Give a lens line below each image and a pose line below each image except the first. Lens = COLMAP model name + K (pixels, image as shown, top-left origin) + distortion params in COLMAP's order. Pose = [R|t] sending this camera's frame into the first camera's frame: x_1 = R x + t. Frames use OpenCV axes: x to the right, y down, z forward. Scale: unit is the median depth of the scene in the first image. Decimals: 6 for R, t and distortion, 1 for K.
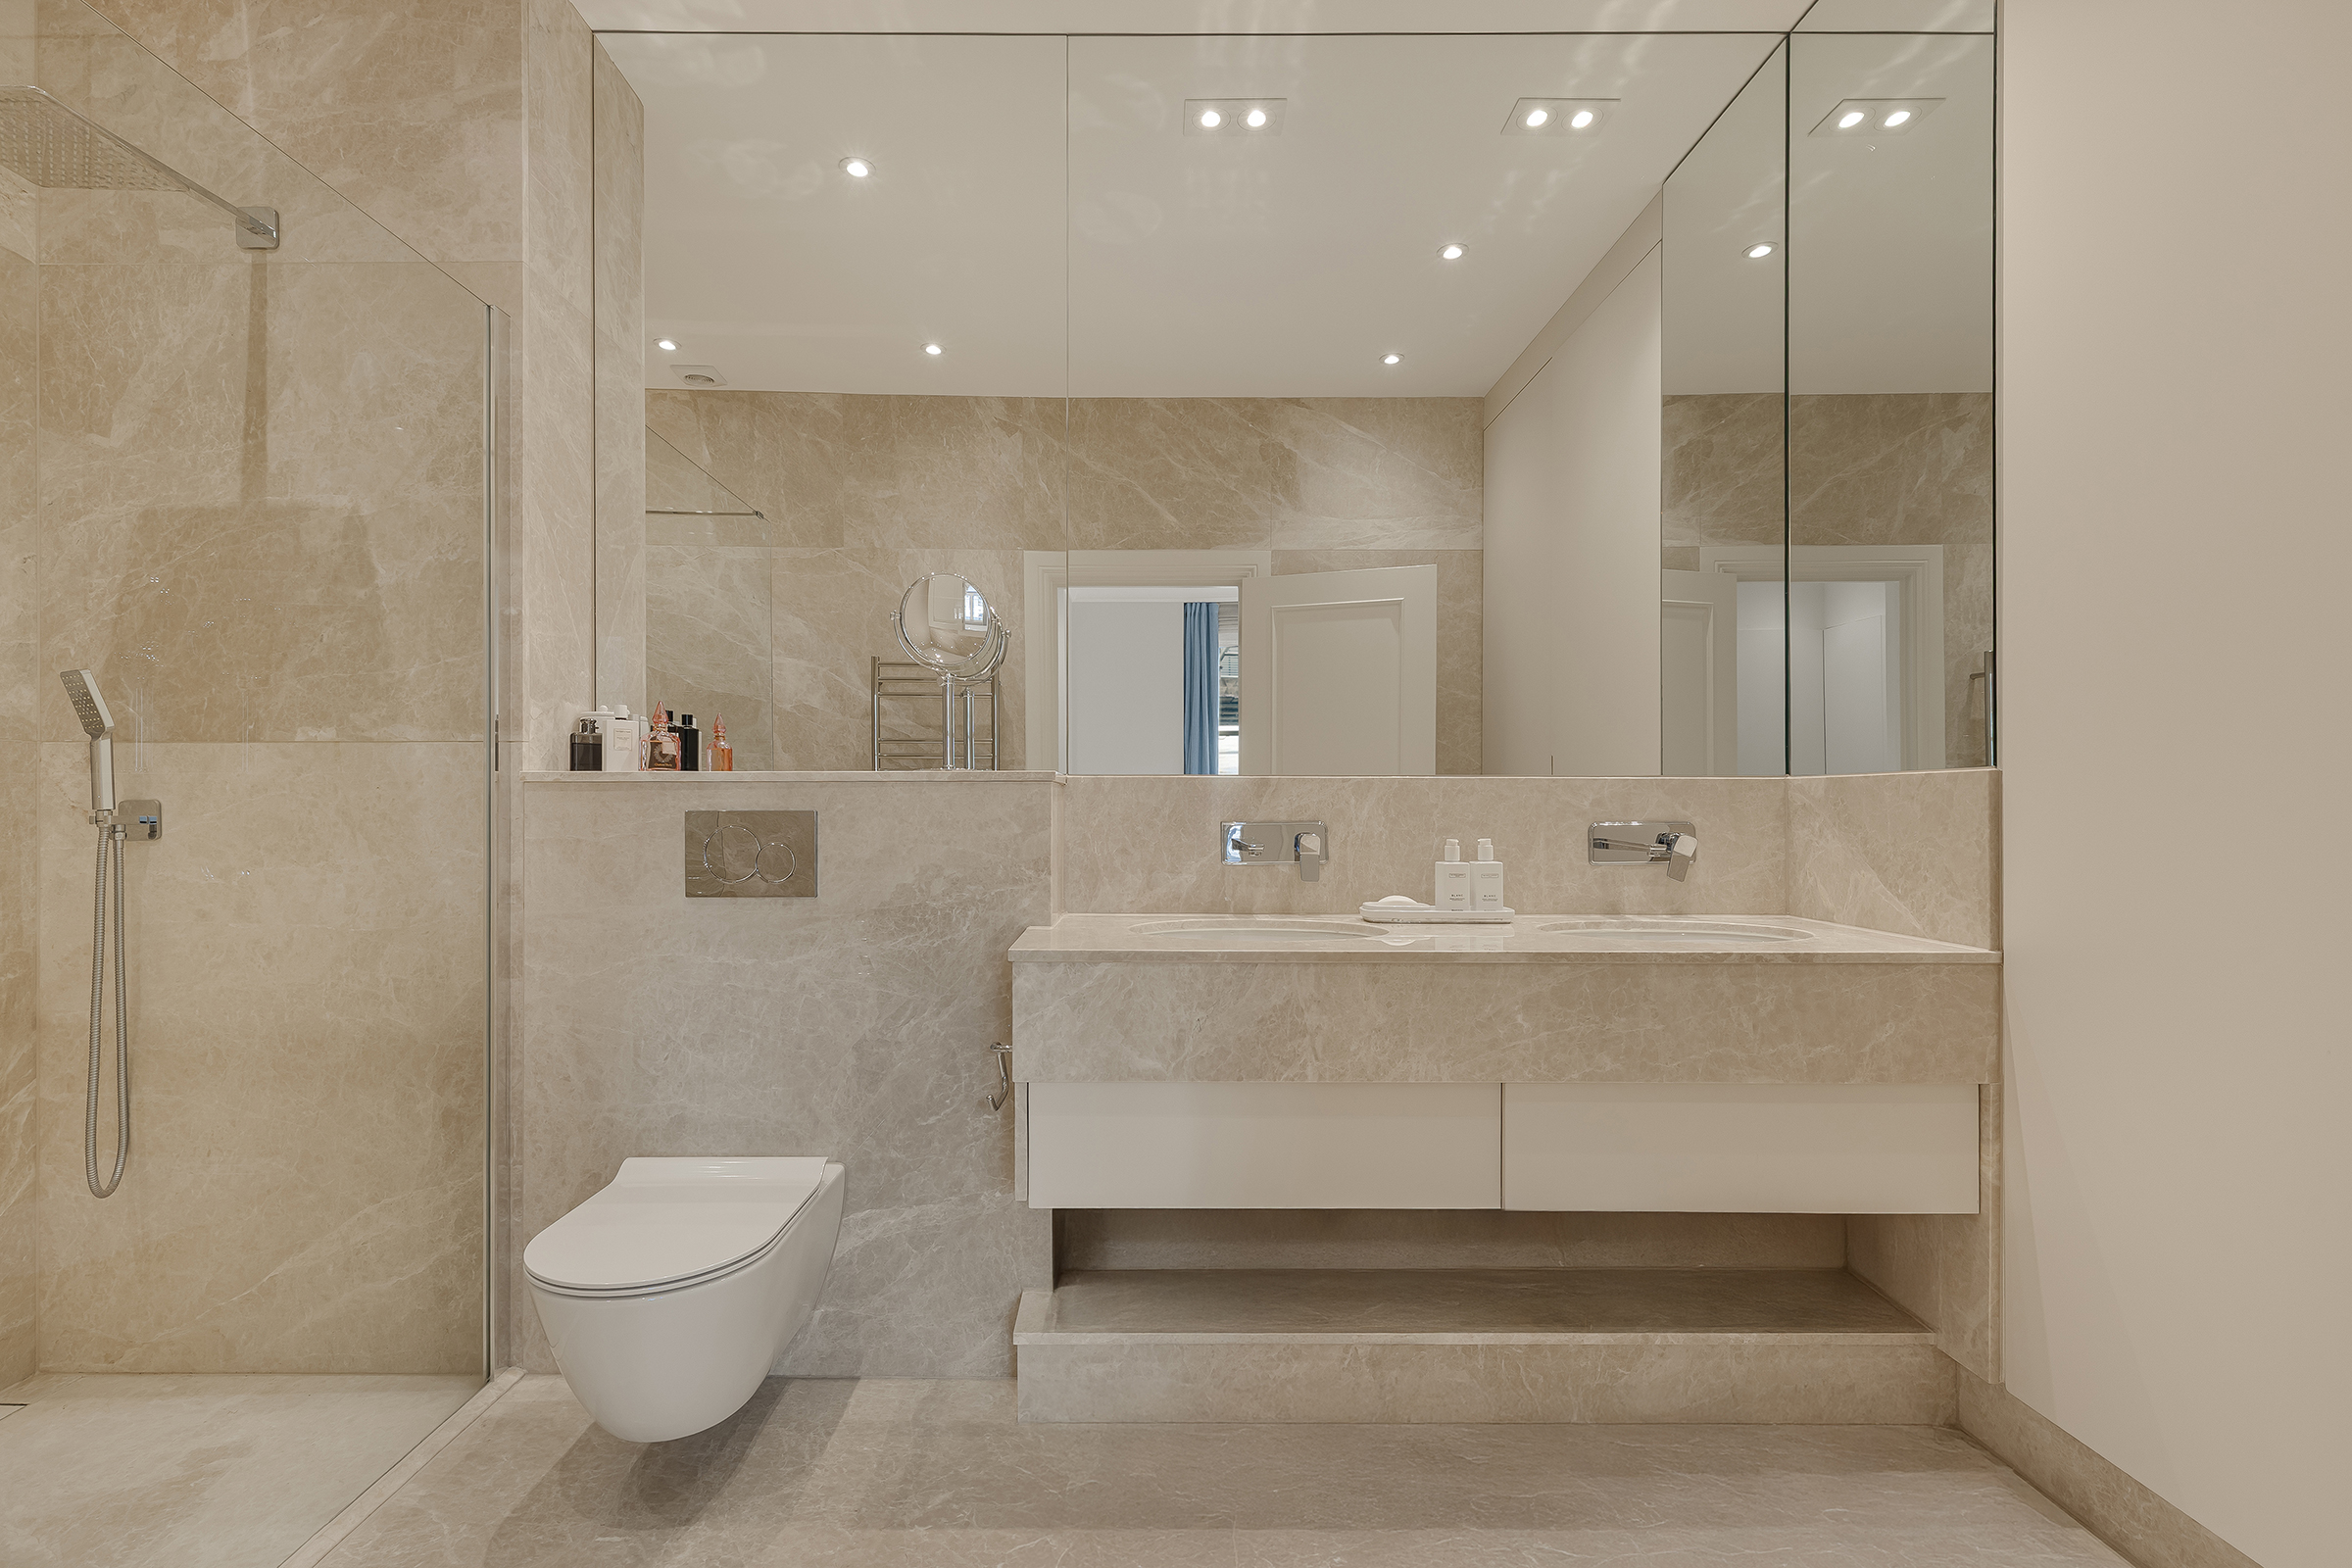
lens RADIAL K [[1062.9, 0, 1140.1], [0, 1062.9, 800.8], [0, 0, 1]] dist [0.003052, 0.000822]
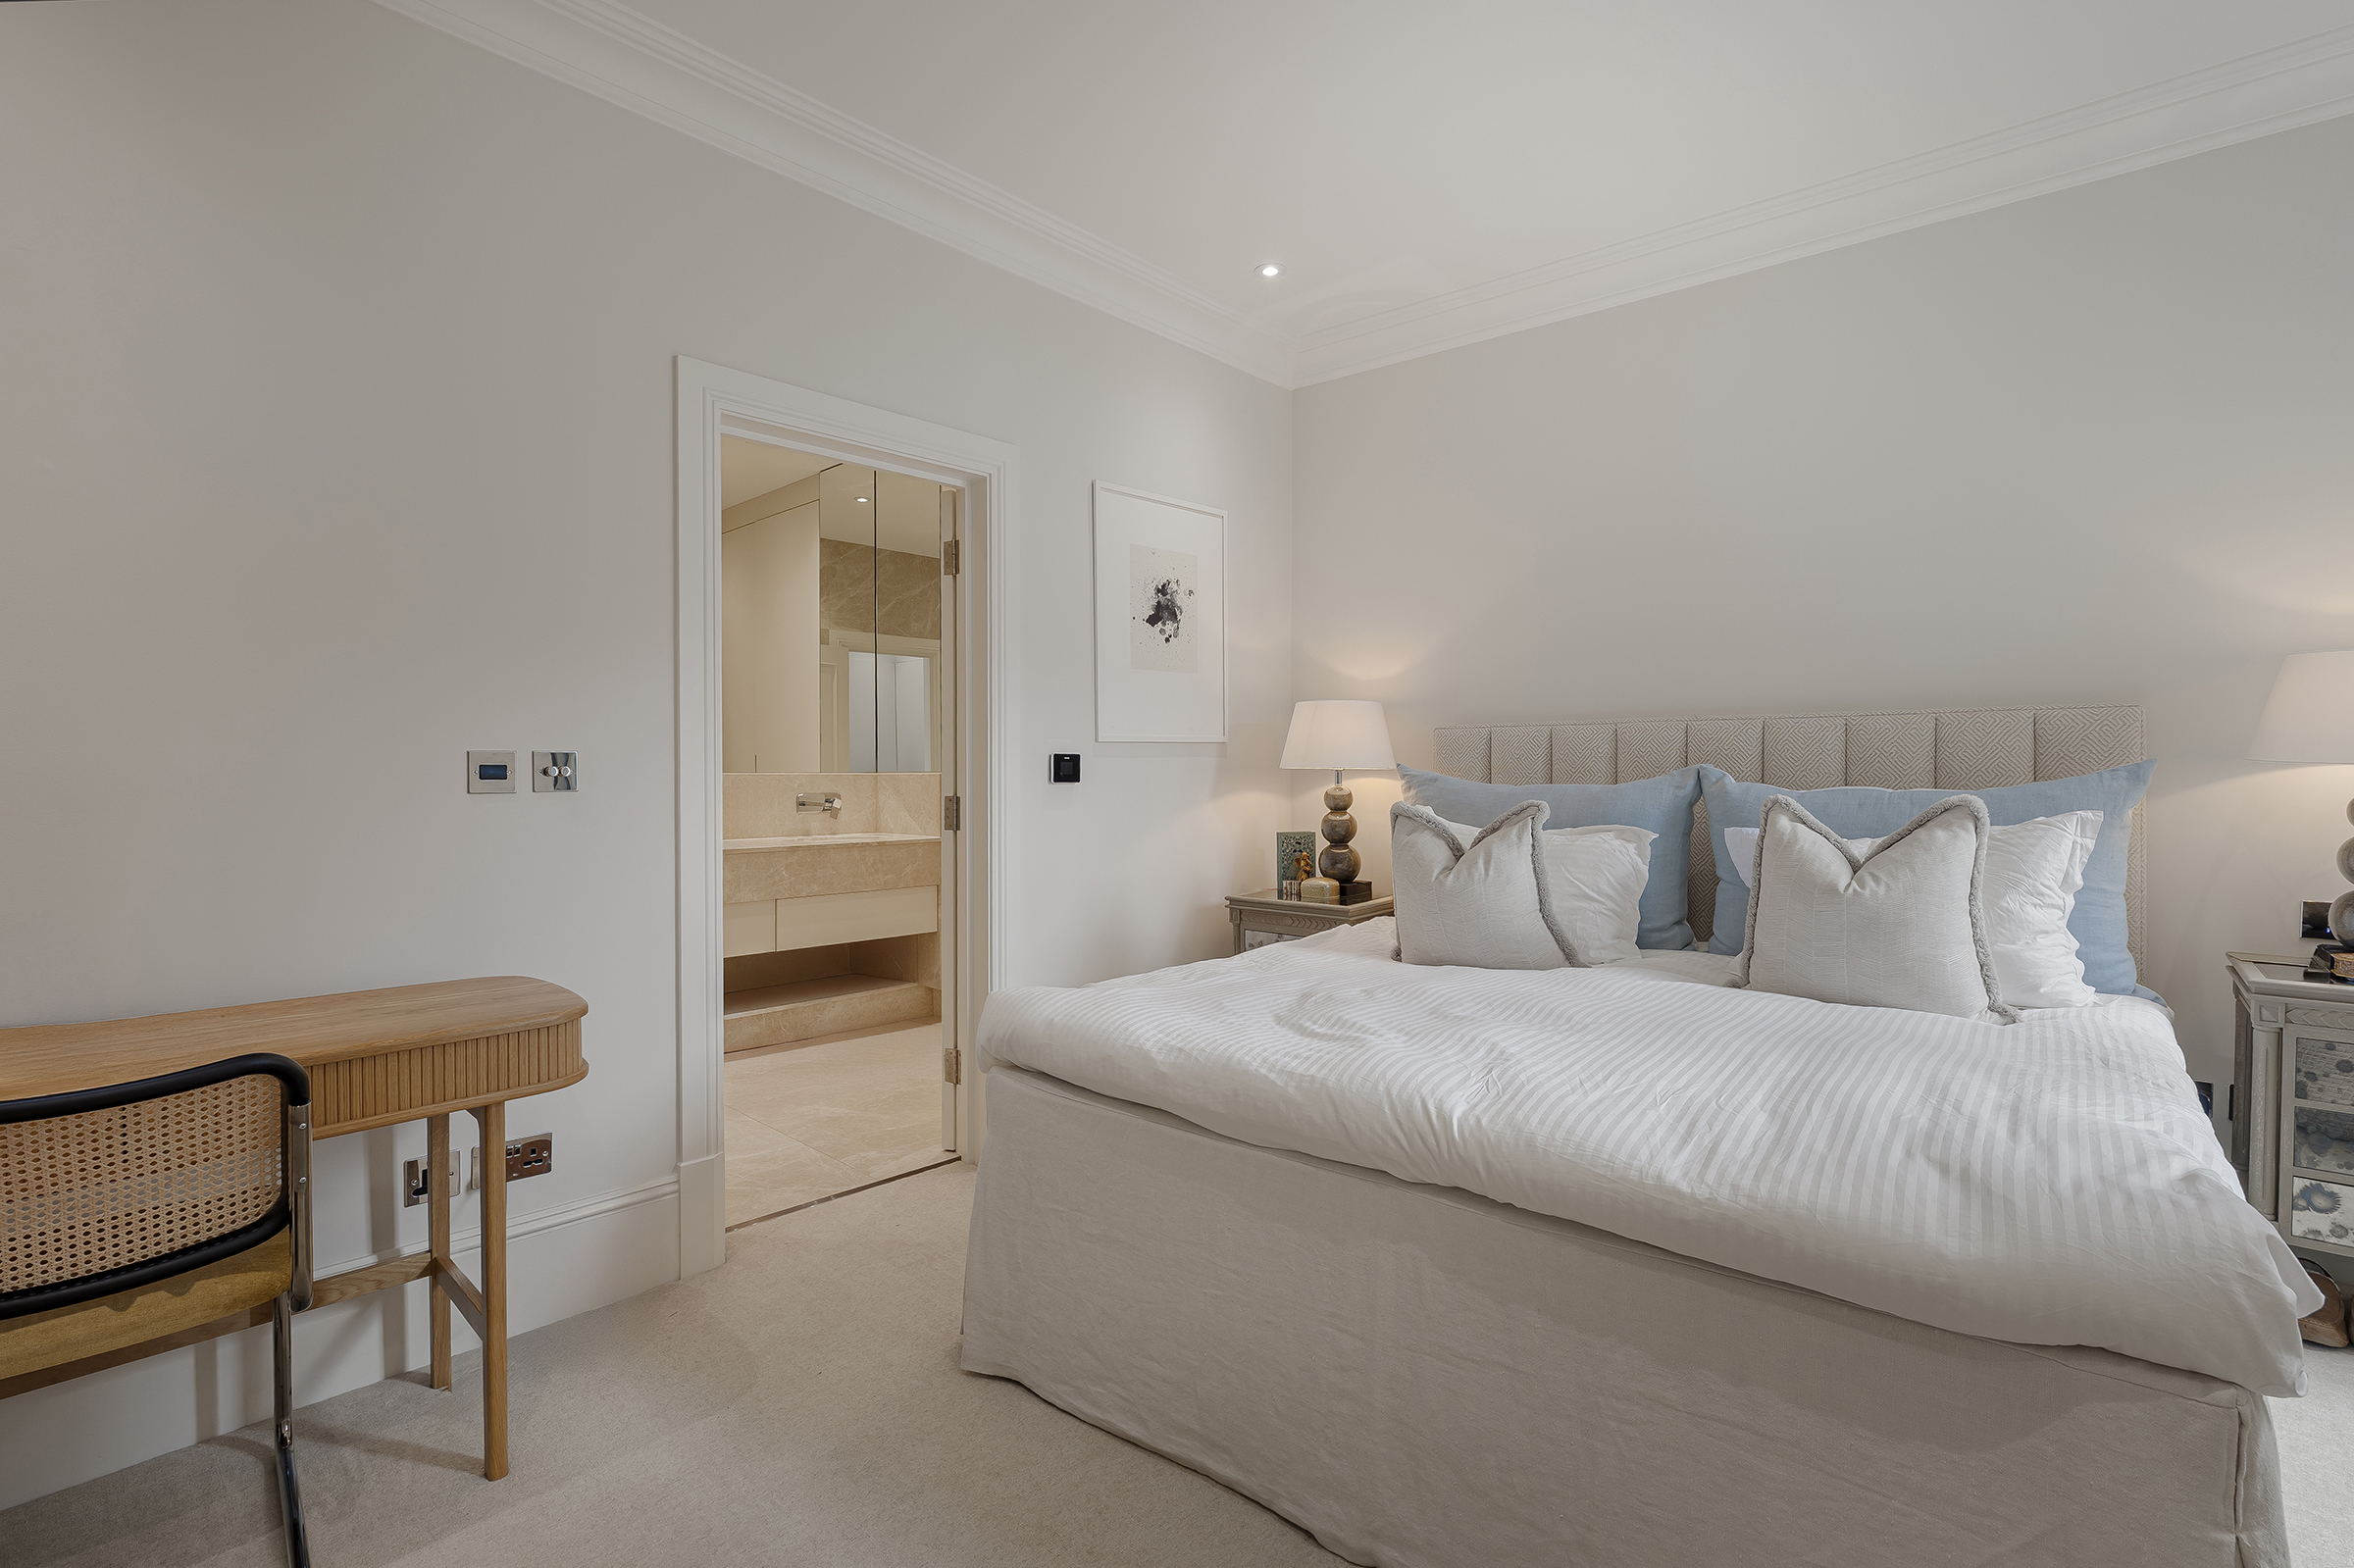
lens RADIAL K [[1091.1, 0, 1177.0], [0, 1091.1, 784.0], [0, 0, 1]] dist [0.001868, 0.000155]
pose [[0.683448, -0.008087, 0.729954, -0.822467], [-0.000330, 0.999935, 0.011388, -0.031743], [-0.729999, -0.008024, 0.683401, -1.333578]]
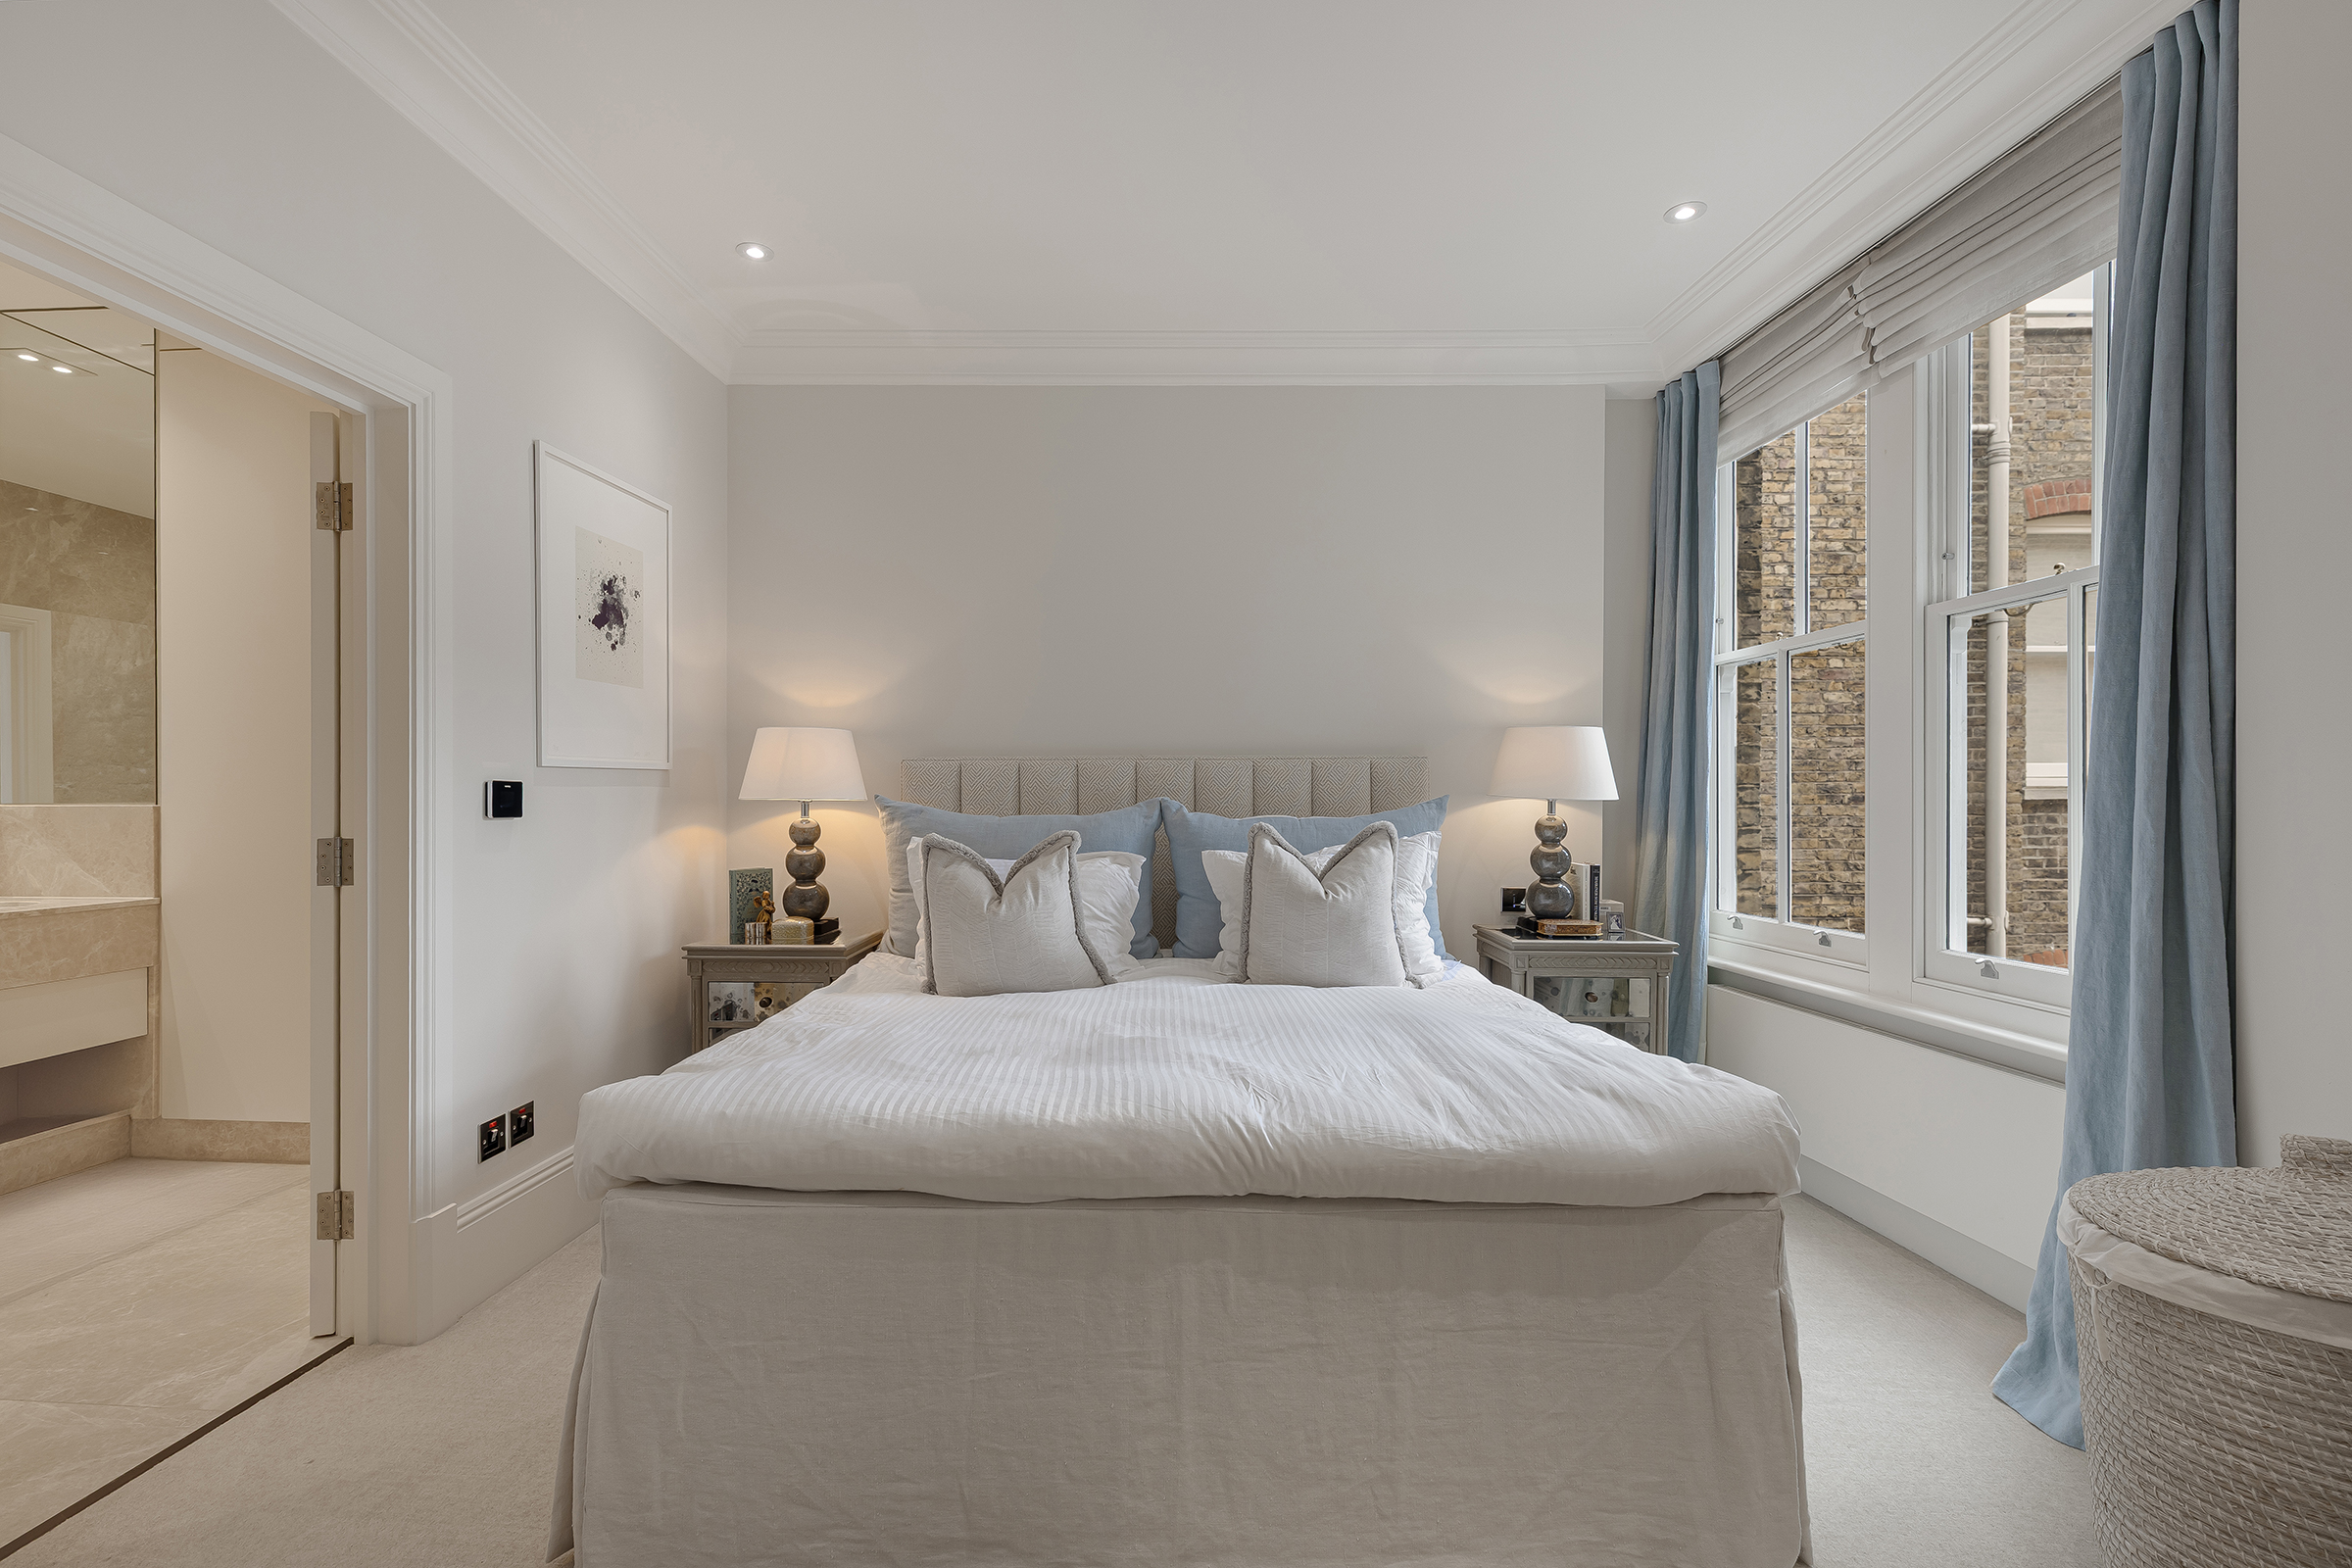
lens RADIAL K [[1062.9, 0, 1140.1], [0, 1062.9, 800.8], [0, 0, 1]] dist [0.003052, 0.000822]
pose [[0.075008, 0.000330, 0.997183, -0.947914], [-0.000970, 0.999999, -0.000258, -0.035782], [-0.997182, -0.000948, 0.075008, -0.885629]]
